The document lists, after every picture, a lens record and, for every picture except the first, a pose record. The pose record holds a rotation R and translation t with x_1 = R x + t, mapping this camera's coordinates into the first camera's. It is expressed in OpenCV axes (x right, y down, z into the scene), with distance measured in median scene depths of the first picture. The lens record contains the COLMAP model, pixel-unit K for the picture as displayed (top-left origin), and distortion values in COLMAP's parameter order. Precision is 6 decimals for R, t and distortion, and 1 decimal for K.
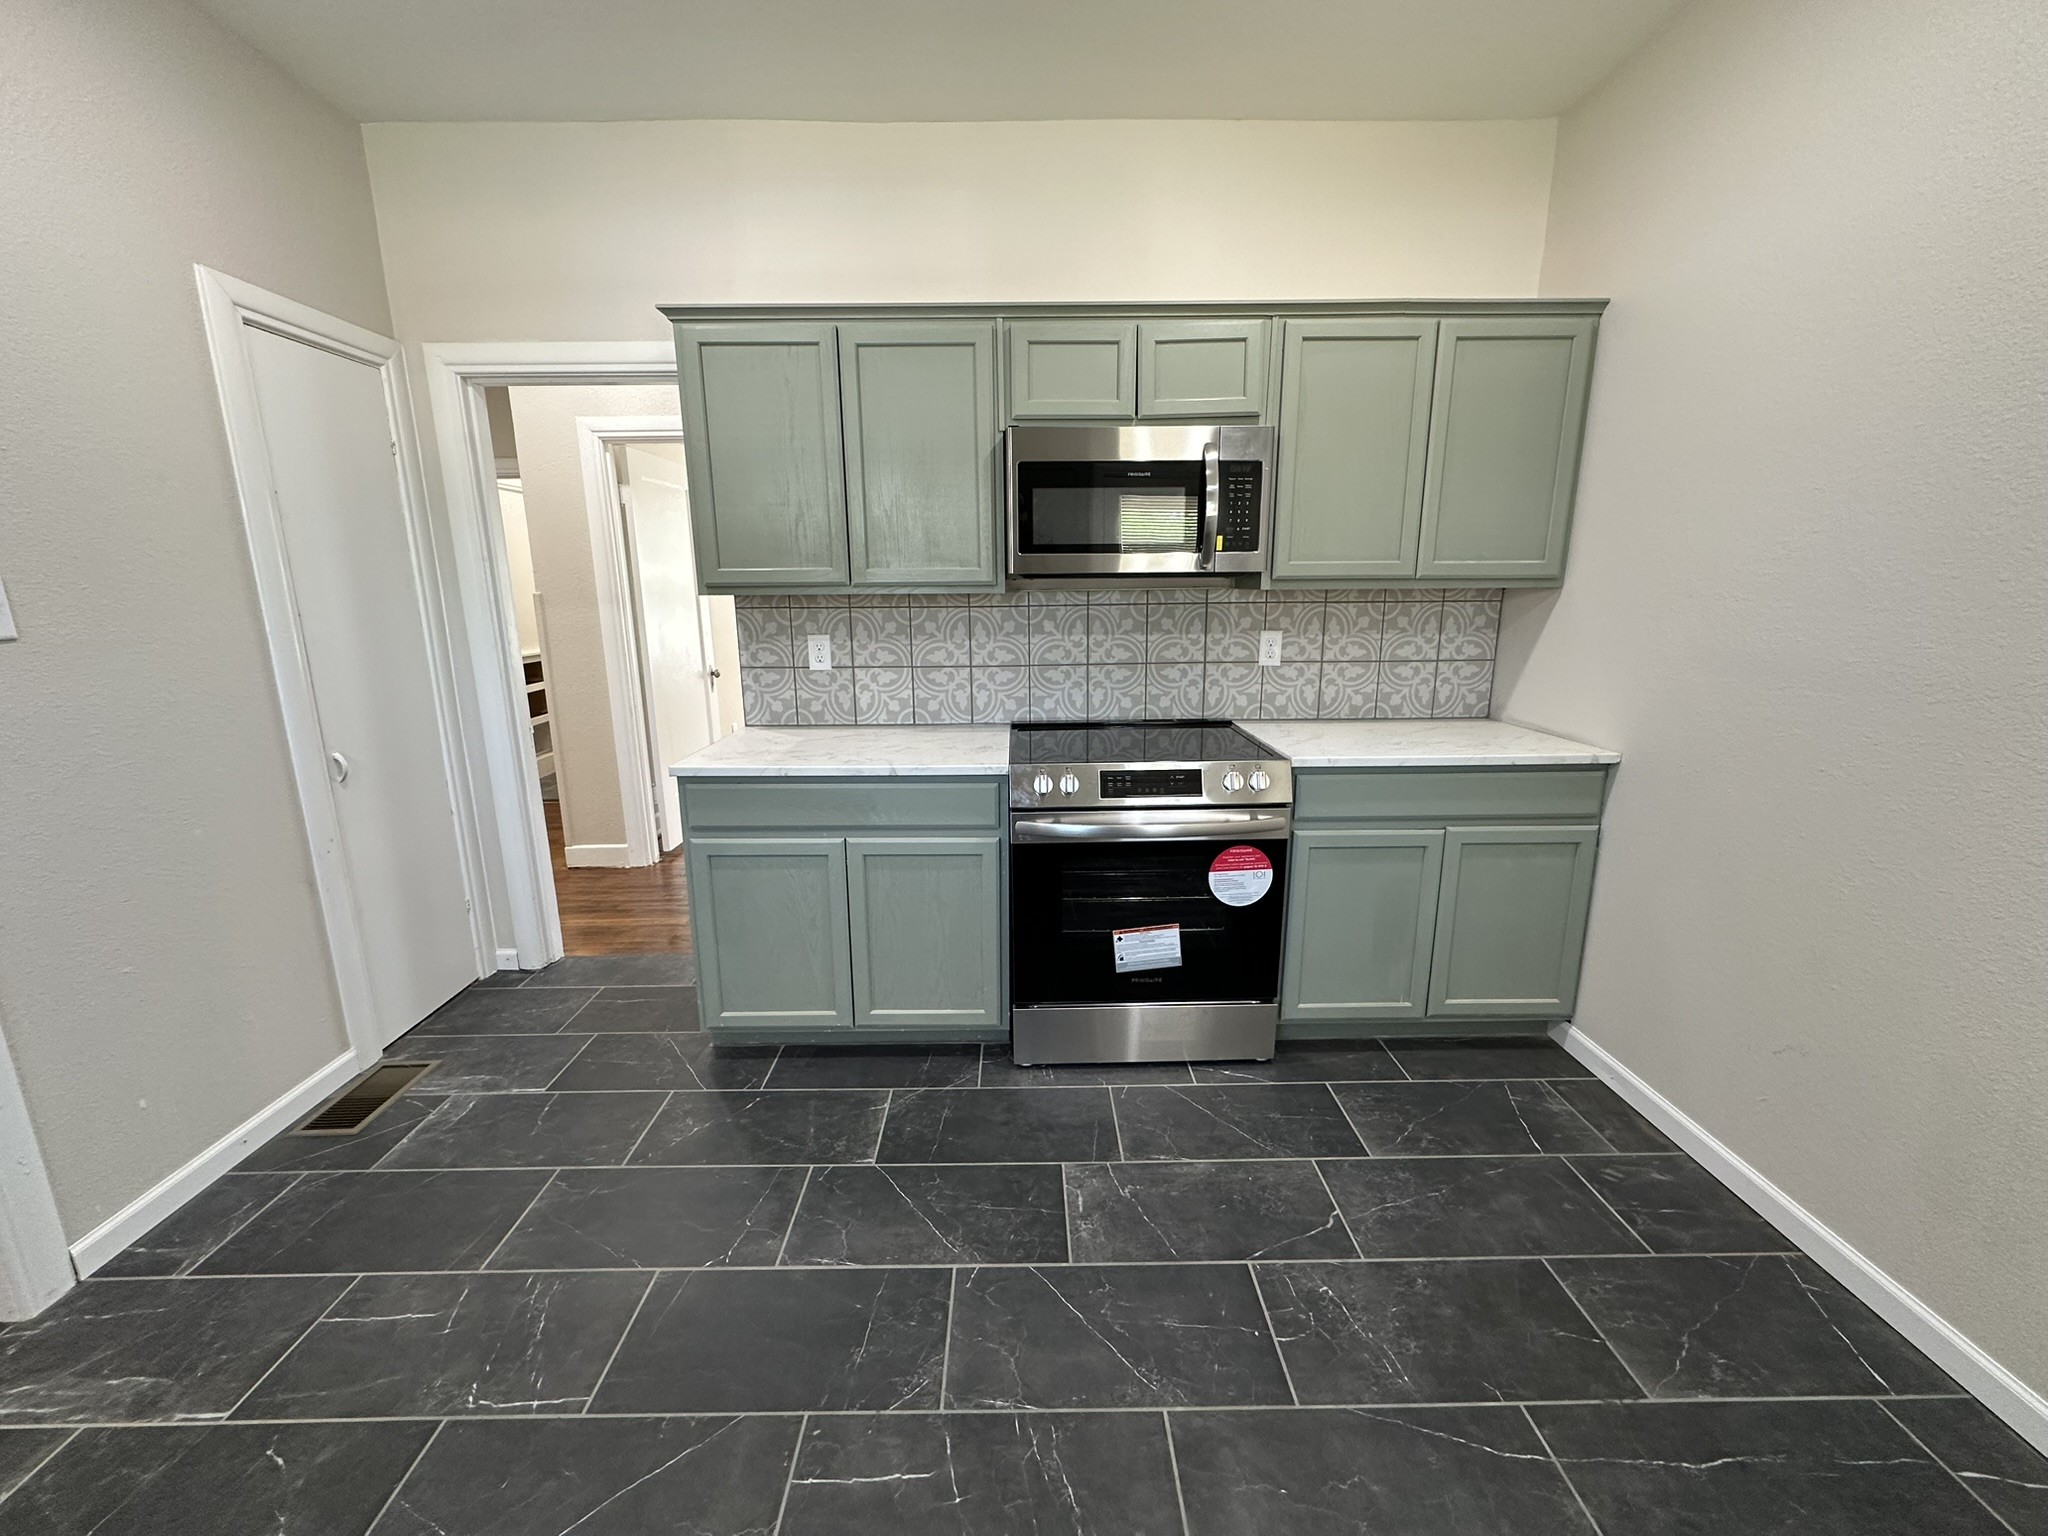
lens RADIAL K [[815.4, 0, 1026.0], [0, 815.4, 763.3], [0, 0, 1]] dist [-0.002220, 0.000165]
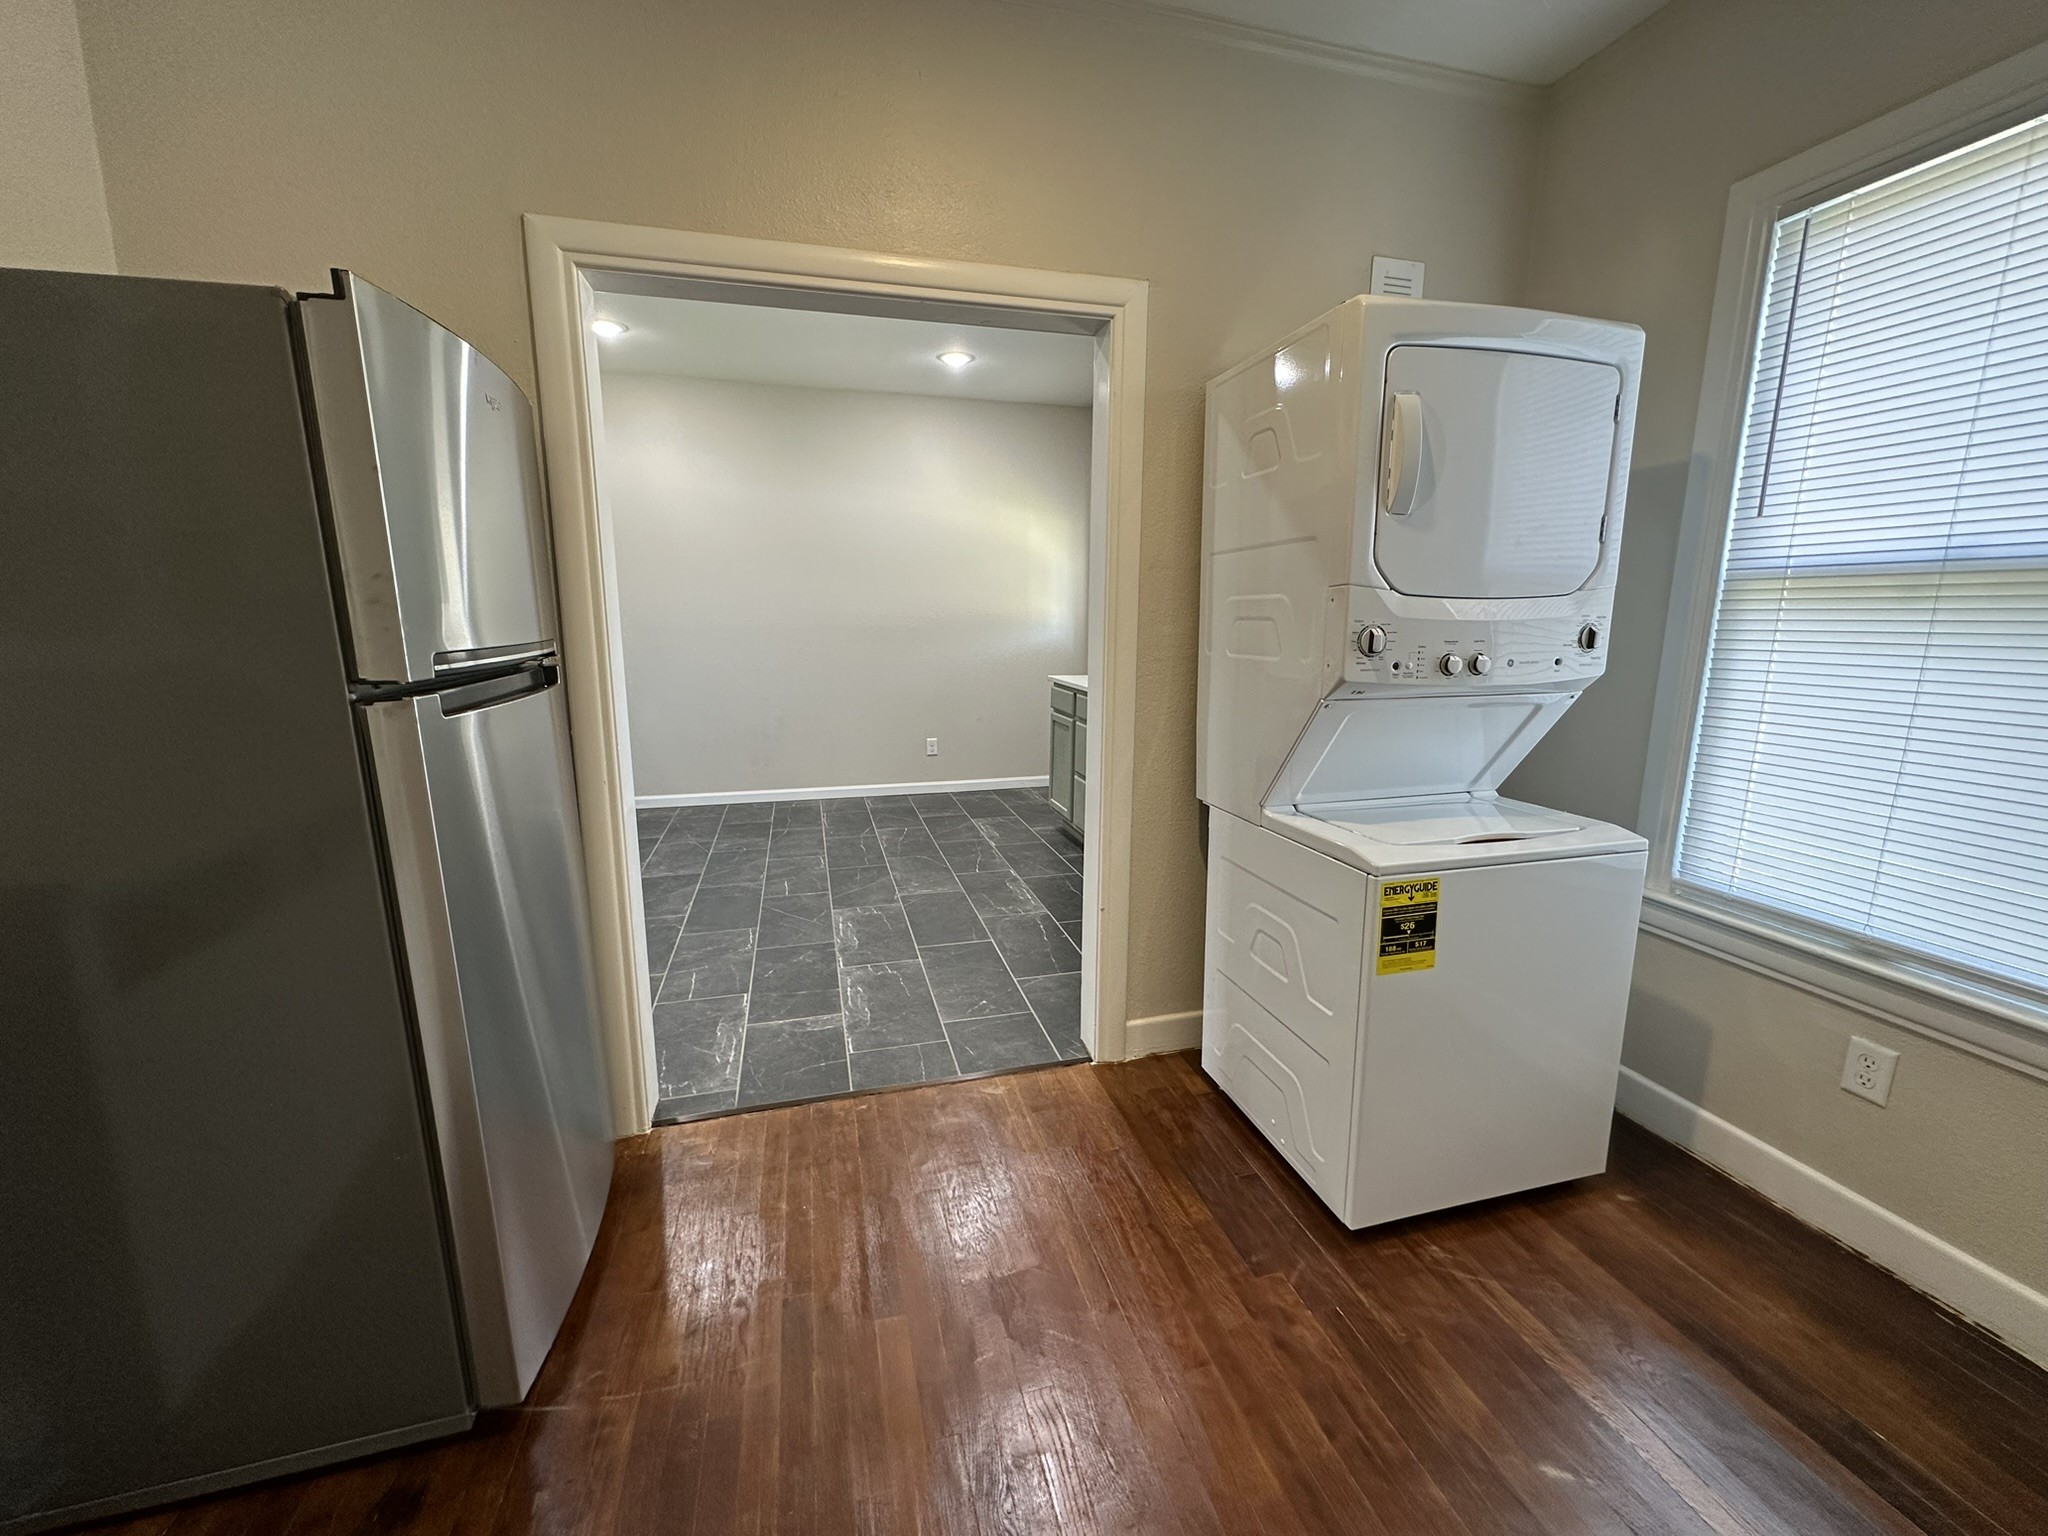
lens RADIAL K [[815.4, 0, 1026.0], [0, 815.4, 763.3], [0, 0, 1]] dist [-0.002220, 0.000165]
pose [[-0.253627, -0.171653, 0.951950, -1.692873], [0.207082, 0.951677, 0.226776, -0.036402], [-0.944876, 0.254648, -0.205825, 0.343741]]
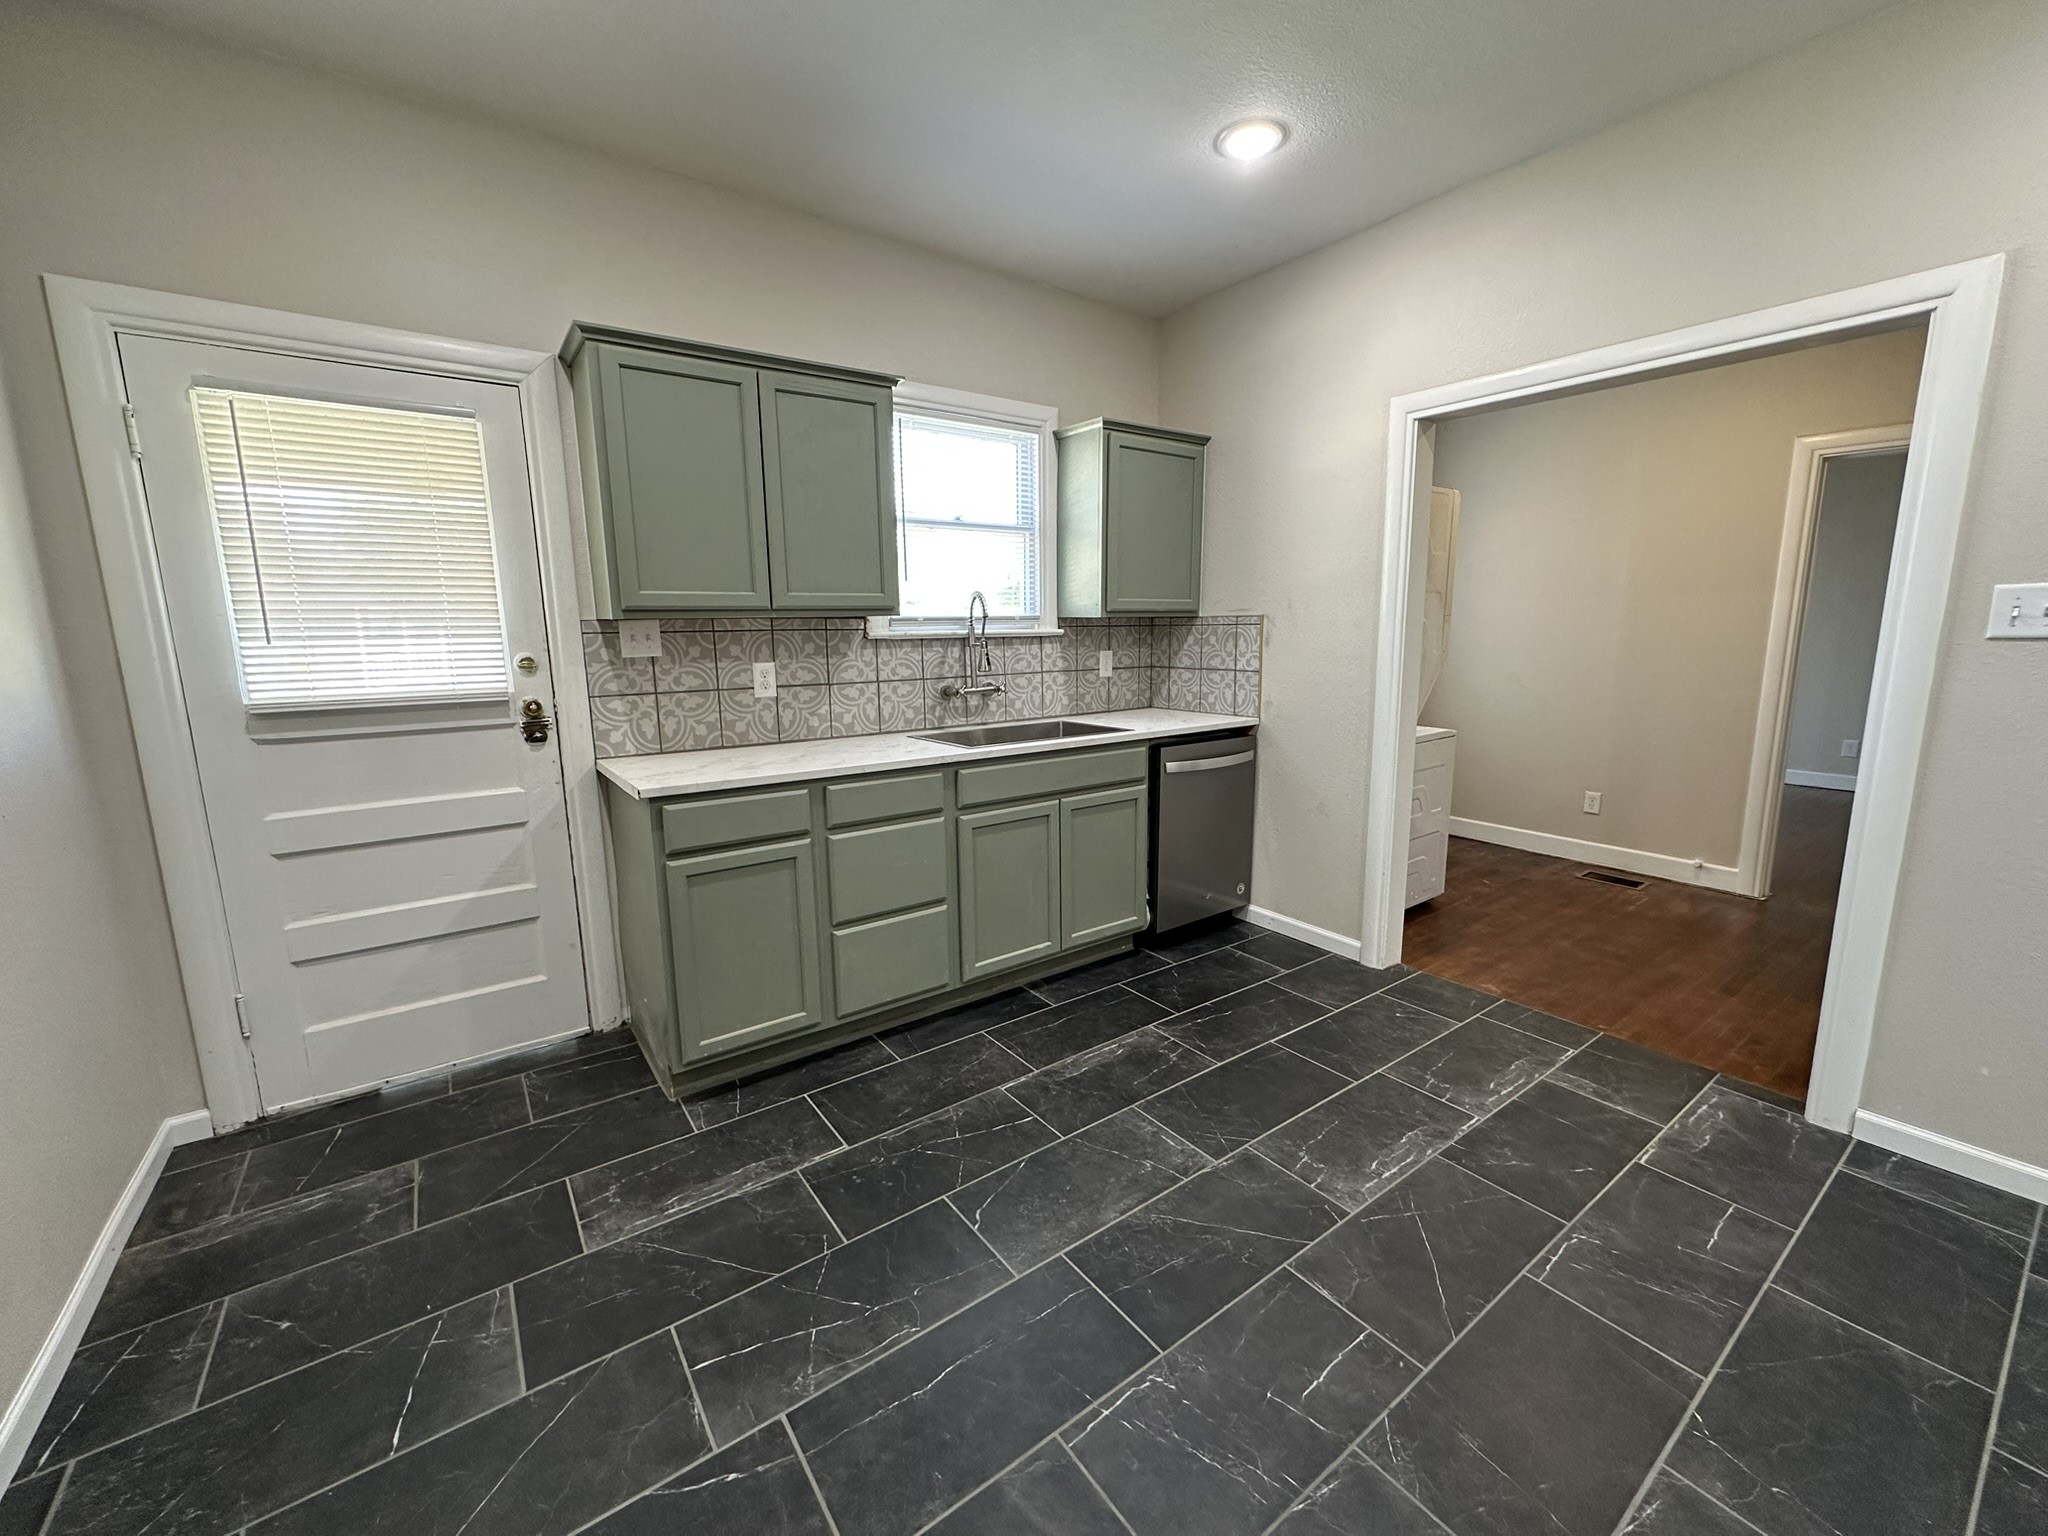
lens RADIAL K [[815.4, 0, 1026.0], [0, 815.4, 763.3], [0, 0, 1]] dist [-0.002220, 0.000165]
pose [[-0.815839, 0.110930, -0.567539, 0.376865], [-0.109432, 0.934079, 0.339883, -0.137648], [0.567830, 0.339397, -0.749919, 0.690764]]
